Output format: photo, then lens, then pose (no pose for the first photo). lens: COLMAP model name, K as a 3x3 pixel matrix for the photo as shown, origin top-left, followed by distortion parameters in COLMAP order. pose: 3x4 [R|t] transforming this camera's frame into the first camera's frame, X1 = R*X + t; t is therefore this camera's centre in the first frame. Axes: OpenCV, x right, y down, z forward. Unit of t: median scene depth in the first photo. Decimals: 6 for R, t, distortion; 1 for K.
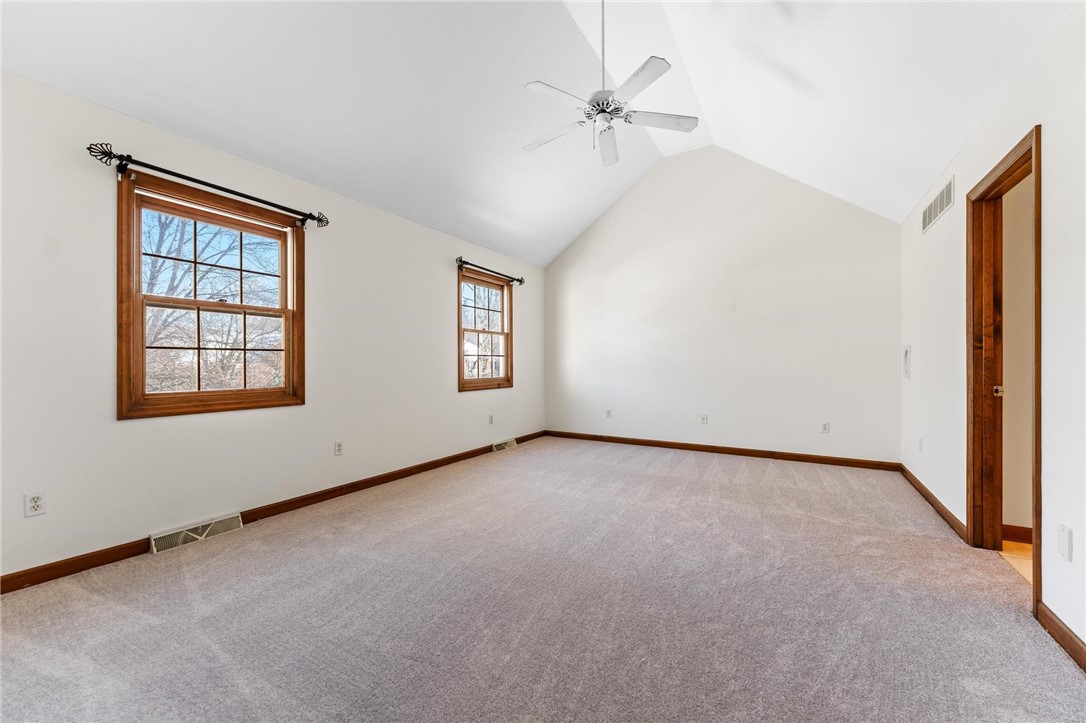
lens RADIAL K [[434.8, 0, 538.8], [0, 434.8, 365.9], [0, 0, 1]] dist [0.000547, -0.000036]
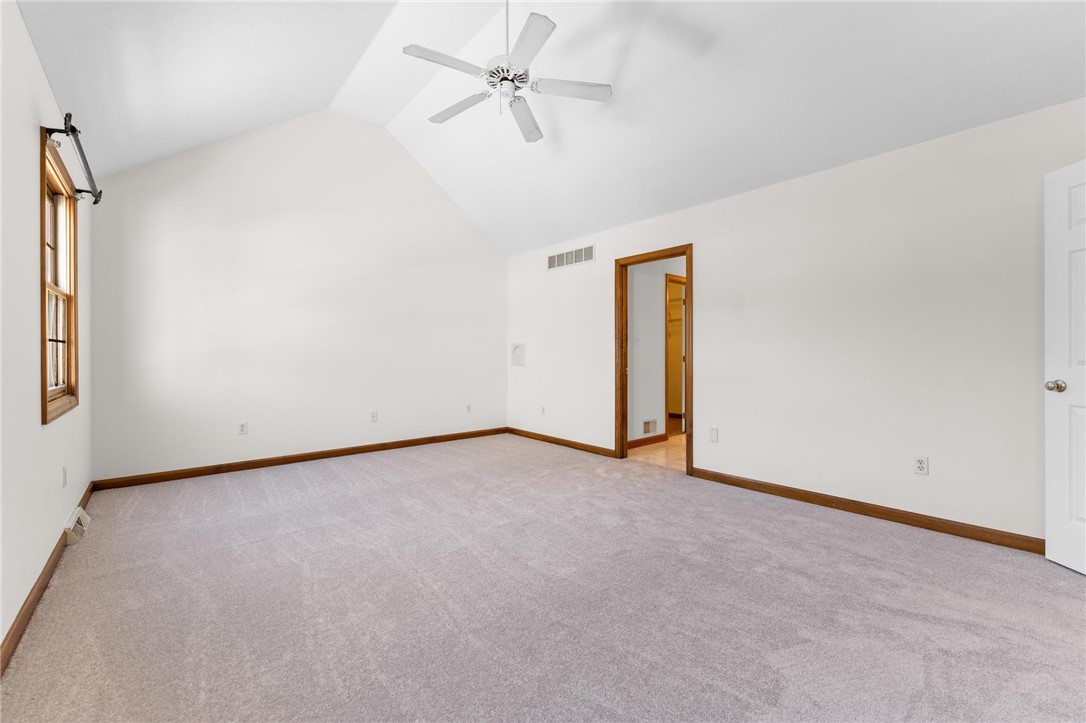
lens RADIAL K [[442.7, 0, 543.0], [0, 442.7, 361.5], [0, 0, 1]] dist [0.002933, 0.000290]
pose [[0.313815, -0.015047, 0.949365, -0.350679], [0.008930, 0.999877, 0.012895, -0.003545], [-0.949442, 0.004431, 0.313911, 0.313355]]
